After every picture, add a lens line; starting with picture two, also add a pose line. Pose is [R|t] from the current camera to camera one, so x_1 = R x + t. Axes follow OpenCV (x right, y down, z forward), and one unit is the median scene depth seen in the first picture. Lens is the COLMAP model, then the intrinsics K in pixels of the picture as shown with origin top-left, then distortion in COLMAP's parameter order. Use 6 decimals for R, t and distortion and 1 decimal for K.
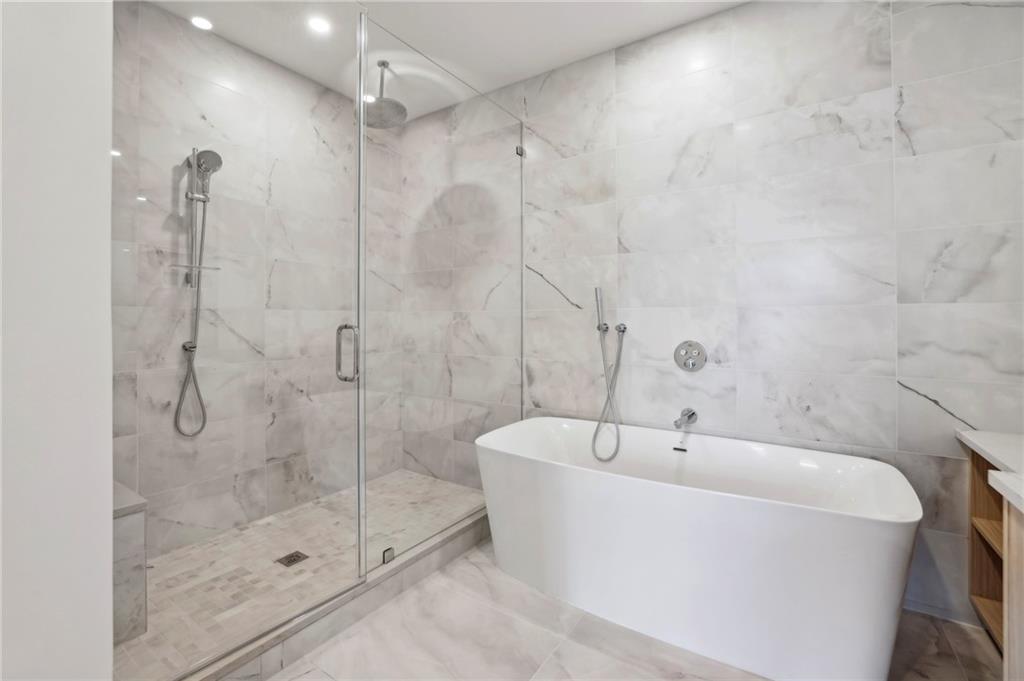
lens RADIAL K [[441.8, 0, 512.6], [0, 441.8, 317.5], [0, 0, 1]] dist [-0.047852, 0.016233]
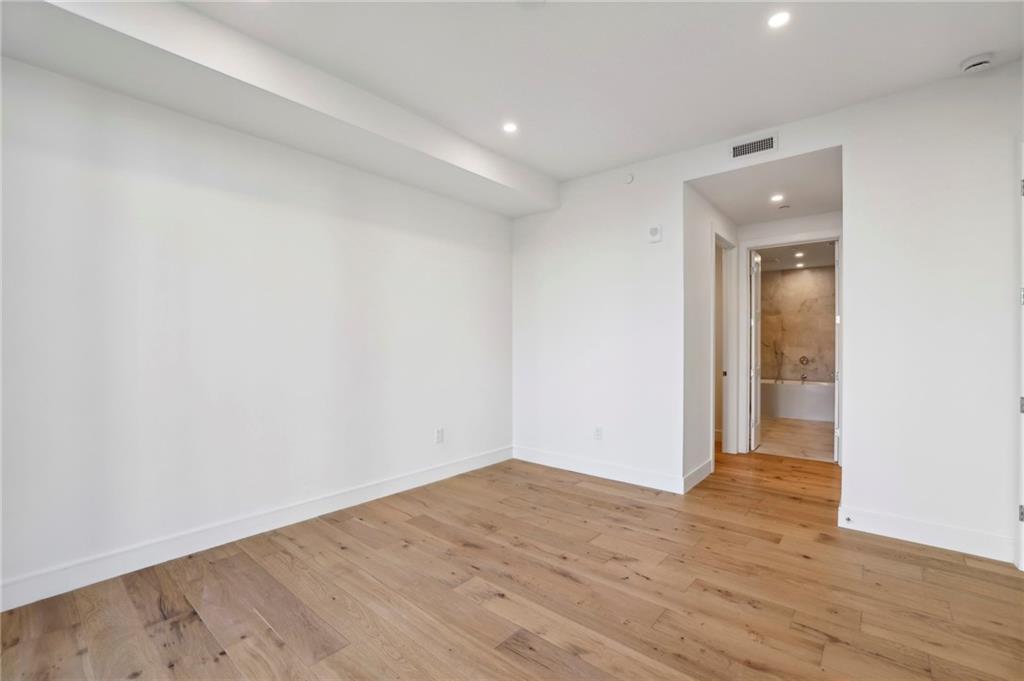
lens RADIAL K [[443.7, 0, 511.0], [0, 443.7, 336.4], [0, 0, 1]] dist [-0.044934, 0.015743]
pose [[0.993527, 0.009634, -0.113185, -1.553866], [-0.010278, 0.999934, -0.005106, -0.066282], [0.113128, 0.006237, 0.993561, -2.779159]]
